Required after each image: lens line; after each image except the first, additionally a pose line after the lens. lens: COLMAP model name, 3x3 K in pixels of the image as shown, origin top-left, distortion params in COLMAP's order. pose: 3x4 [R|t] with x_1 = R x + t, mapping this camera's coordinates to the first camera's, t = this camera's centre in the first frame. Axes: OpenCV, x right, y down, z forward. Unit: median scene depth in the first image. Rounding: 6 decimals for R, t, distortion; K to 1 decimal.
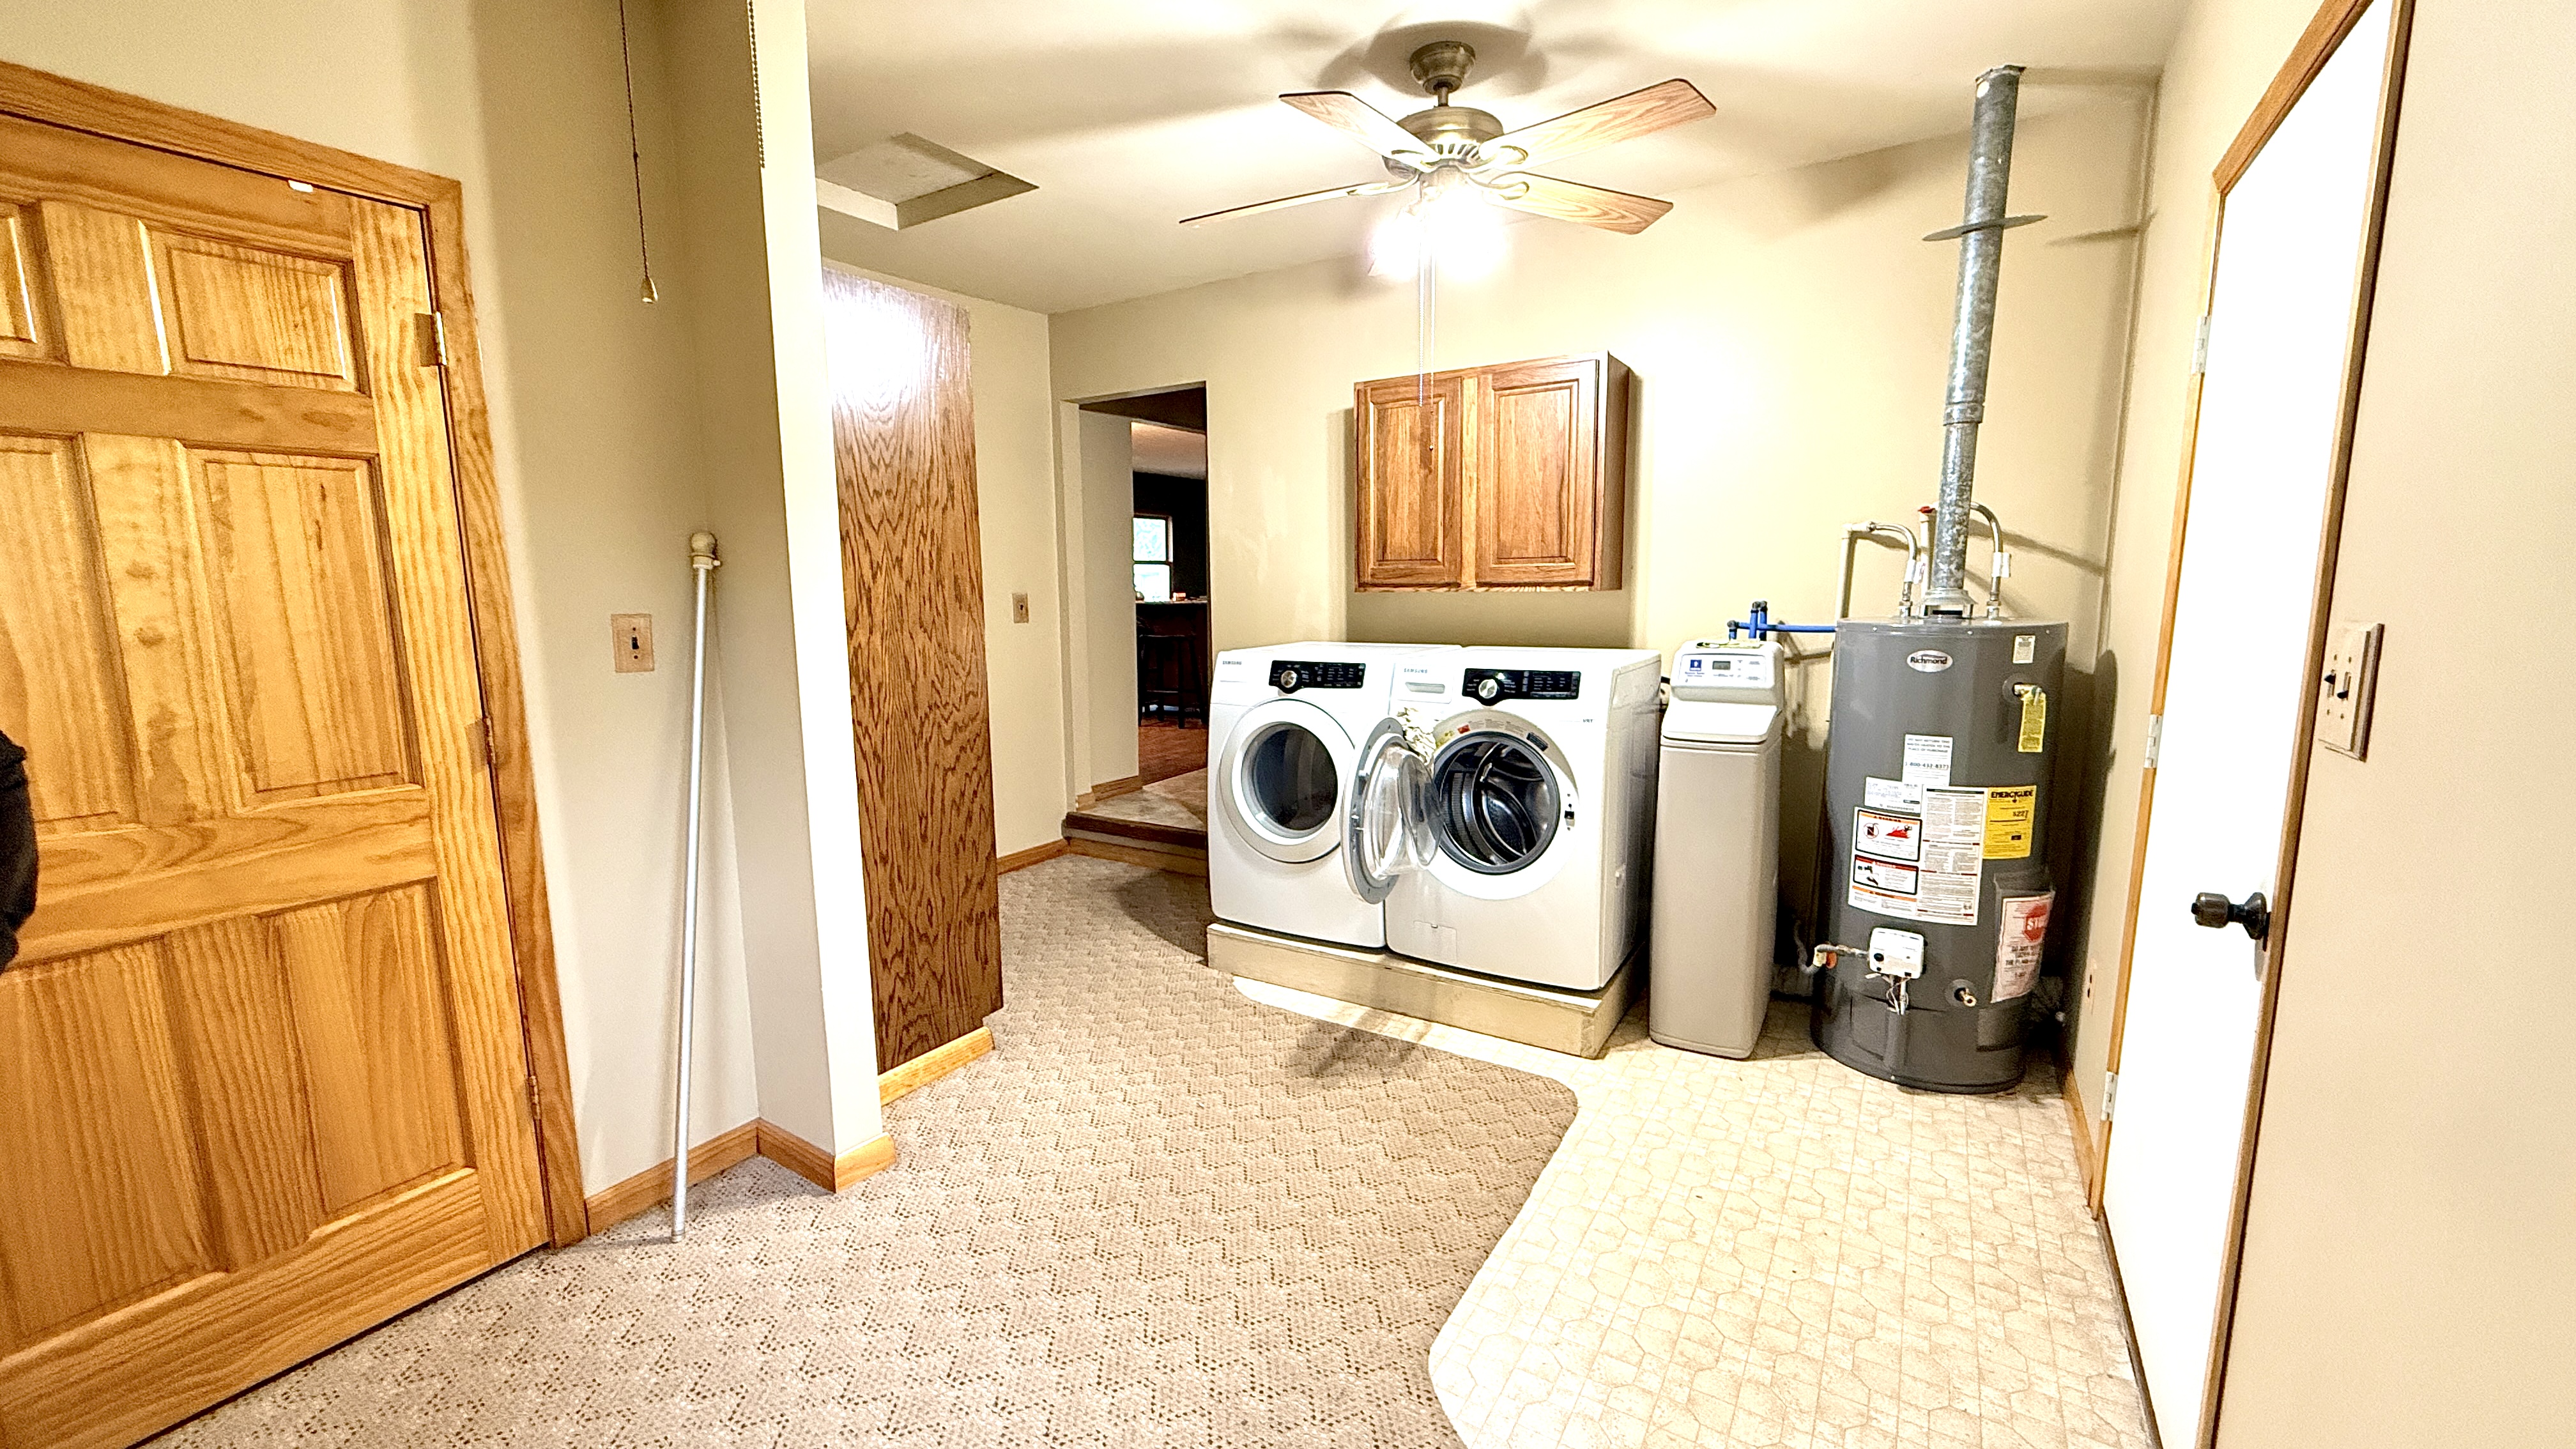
lens RADIAL K [[1021.8, 0, 1285.2], [0, 1021.8, 721.6], [0, 0, 1]] dist [0.000643, 0.000167]
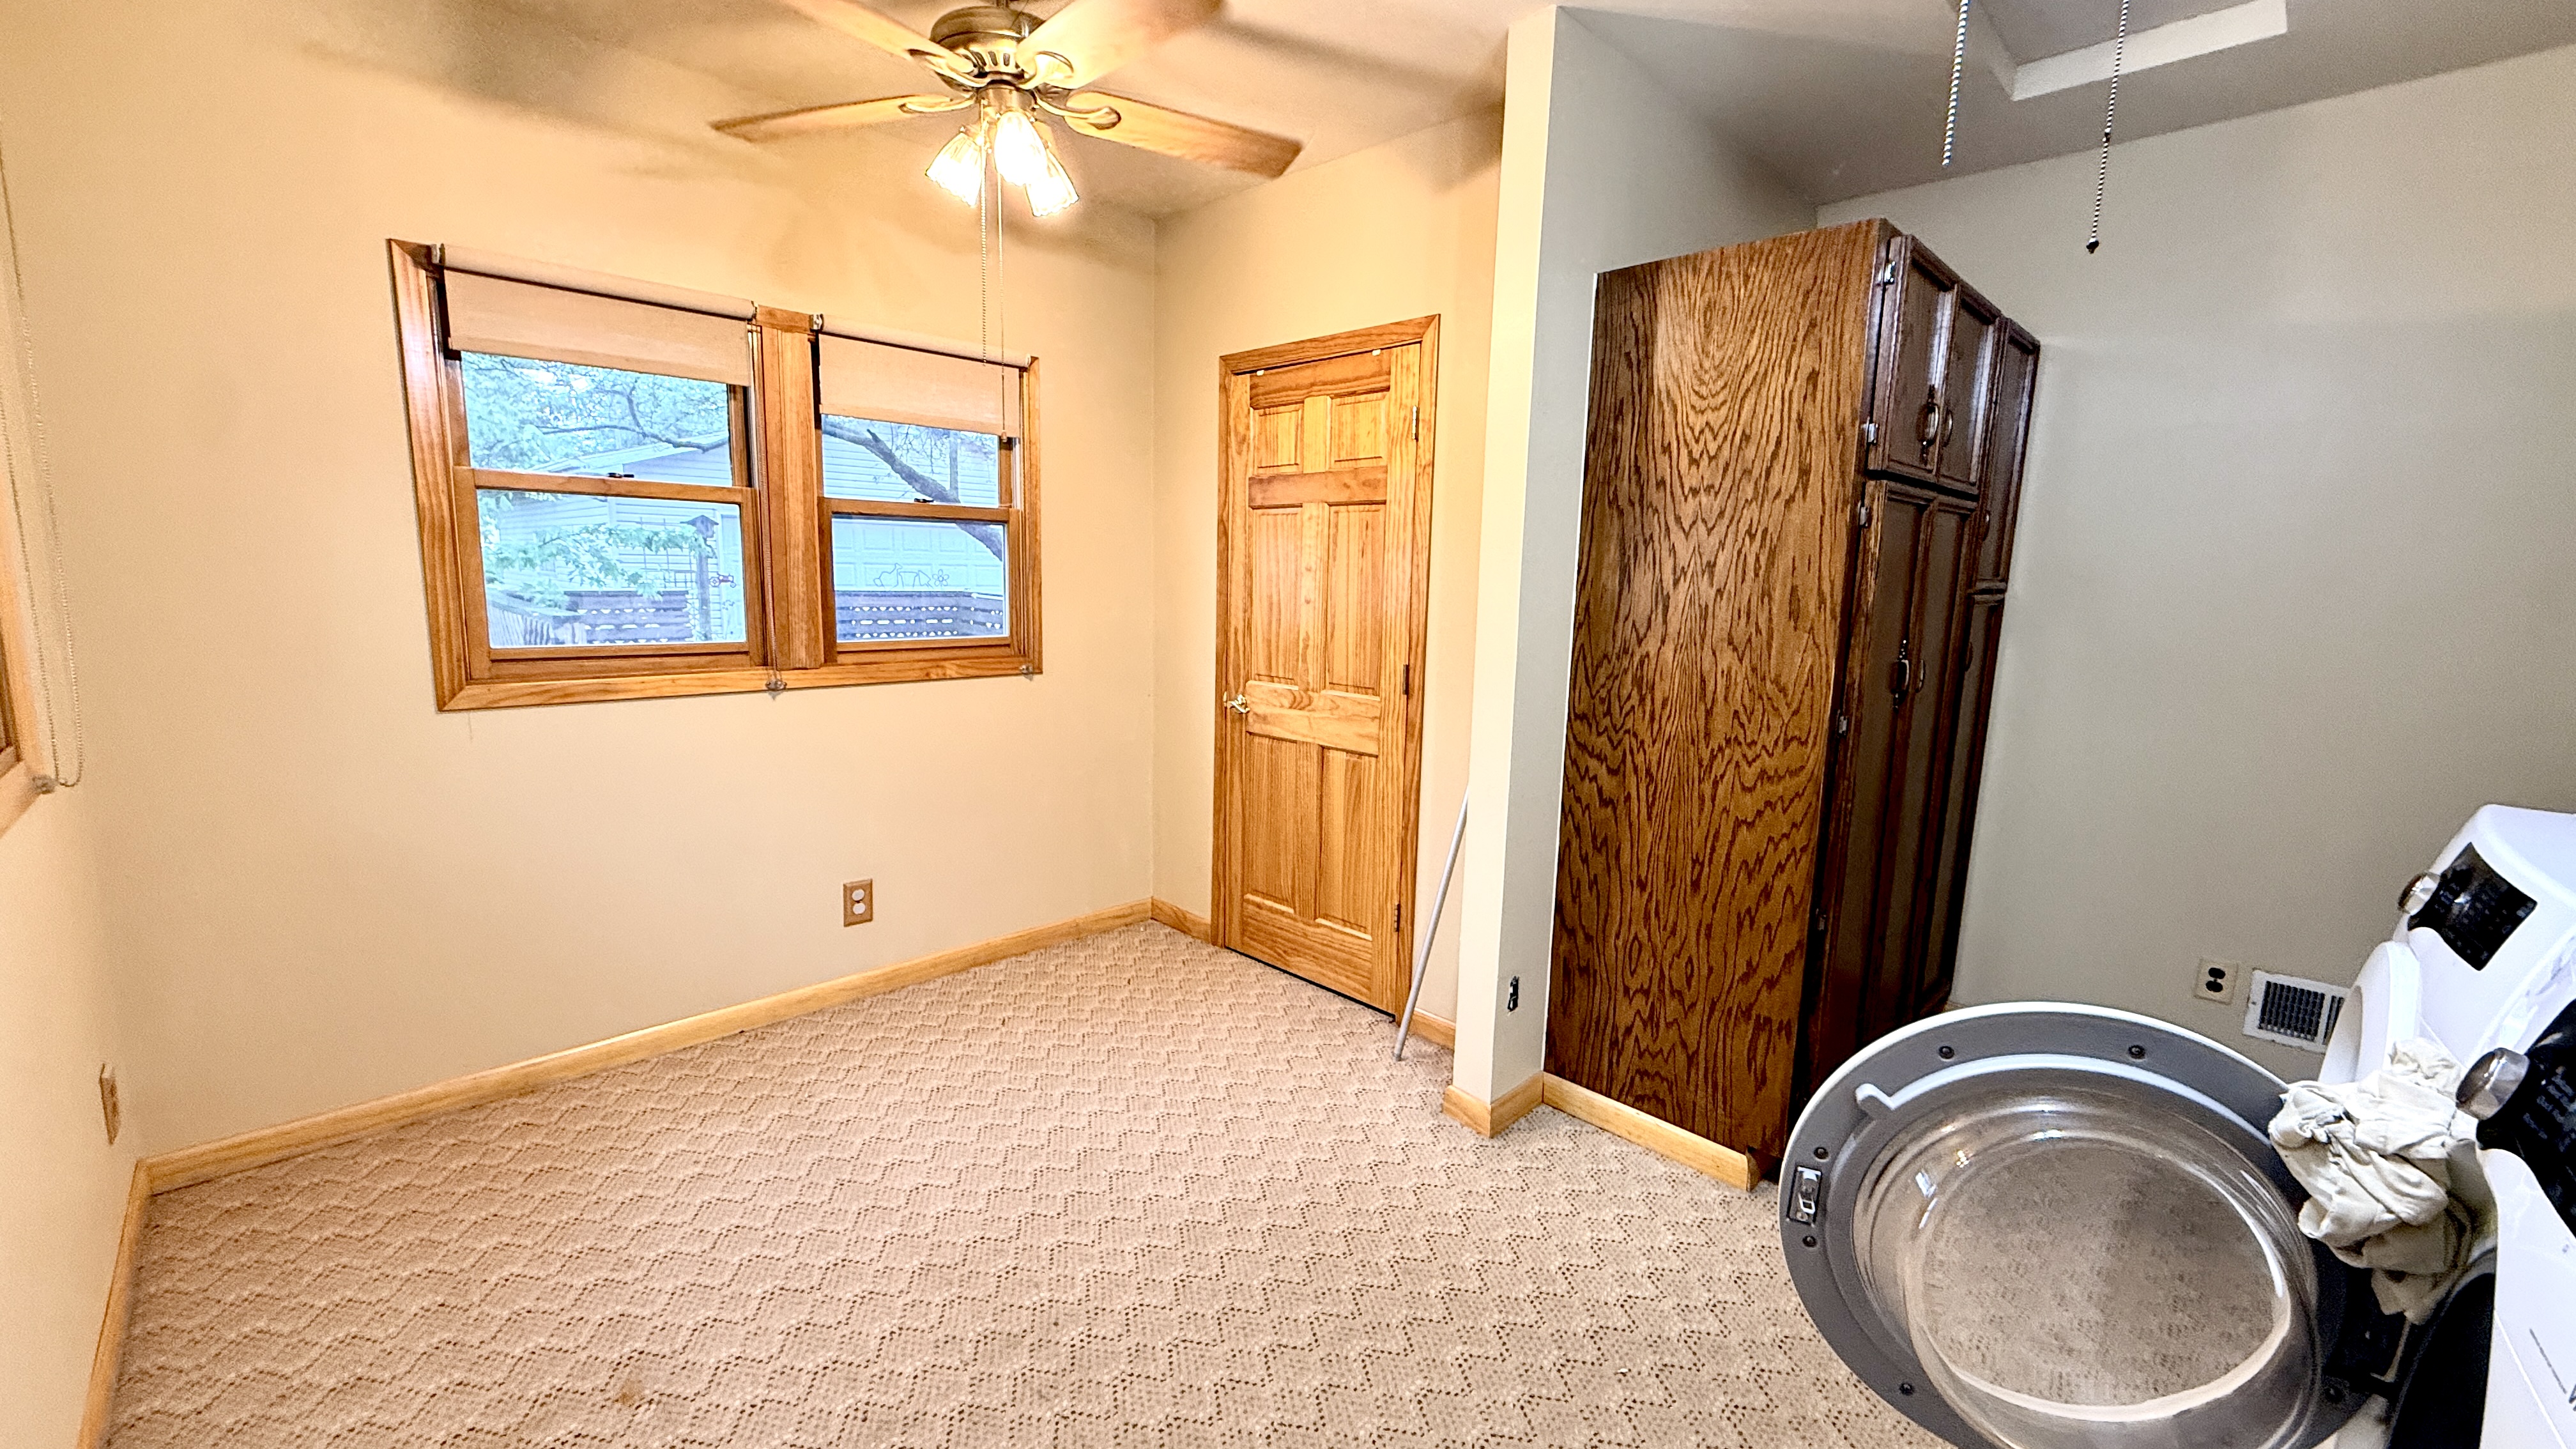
lens RADIAL K [[1021.8, 0, 1288.0], [0, 1021.8, 732.9], [0, 0, 1]] dist [0.000643, 0.000167]
pose [[-0.224283, 0.154440, -0.962209, 0.559473], [-0.164096, 0.967279, 0.193503, -0.127874], [0.960609, 0.201294, -0.191601, 0.841193]]
